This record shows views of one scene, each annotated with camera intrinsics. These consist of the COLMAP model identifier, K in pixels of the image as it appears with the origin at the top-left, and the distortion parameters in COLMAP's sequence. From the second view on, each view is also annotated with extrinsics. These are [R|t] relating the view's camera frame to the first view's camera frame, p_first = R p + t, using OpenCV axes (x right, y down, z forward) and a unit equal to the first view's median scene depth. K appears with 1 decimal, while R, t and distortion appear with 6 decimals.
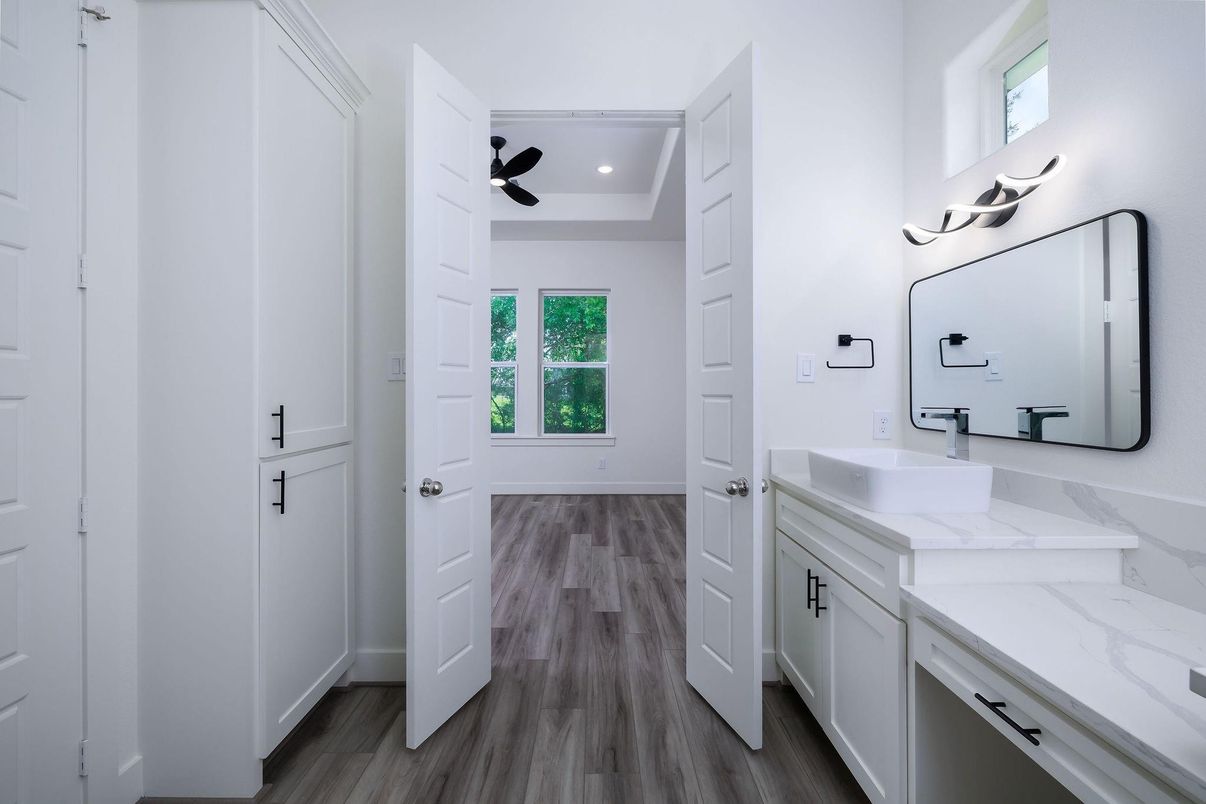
lens RADIAL K [[508.0, 0, 597.9], [0, 508.0, 390.9], [0, 0, 1]] dist [-0.002981, -0.000782]
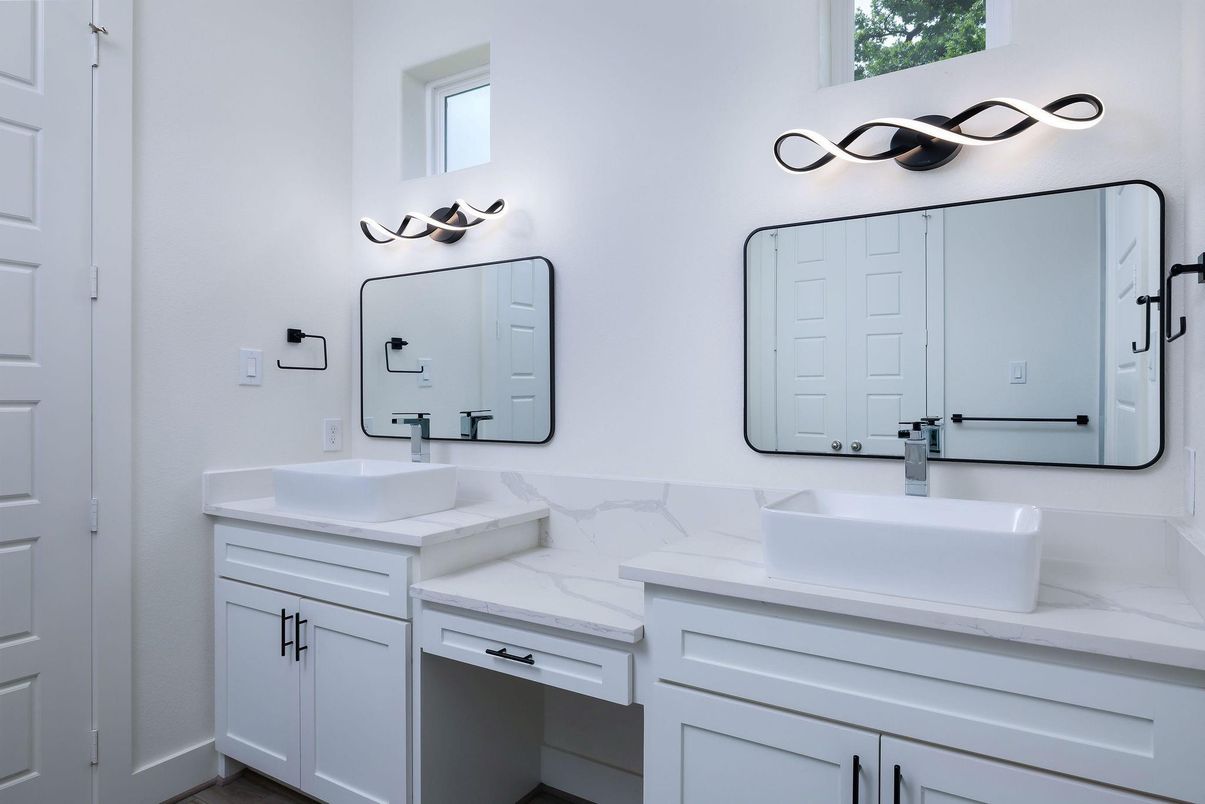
lens RADIAL K [[690.2, 0, 611.2], [0, 690.2, 403.2], [0, 0, 1]] dist [0.006597, -0.003901]
pose [[0.518805, -0.005398, 0.854875, -0.285894], [-0.003256, 0.999960, 0.008290, 0.000419], [-0.854886, -0.007084, 0.518767, -0.055013]]
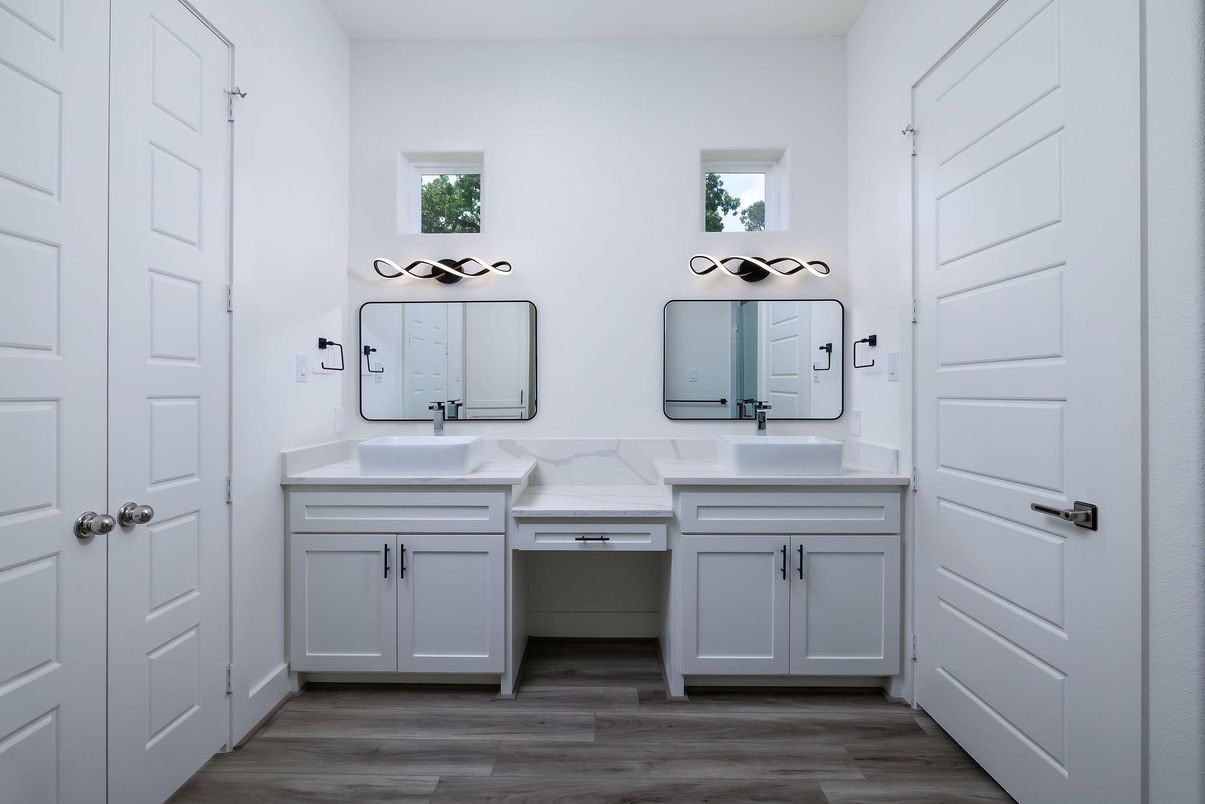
lens RADIAL K [[507.5, 0, 606.8], [0, 507.5, 394.5], [0, 0, 1]] dist [-0.002981, -0.000782]
pose [[0.022368, -0.009364, 0.999706, -0.752419], [-0.000636, 0.999956, 0.009380, -0.002200], [-0.999750, -0.000845, 0.022361, 0.482159]]
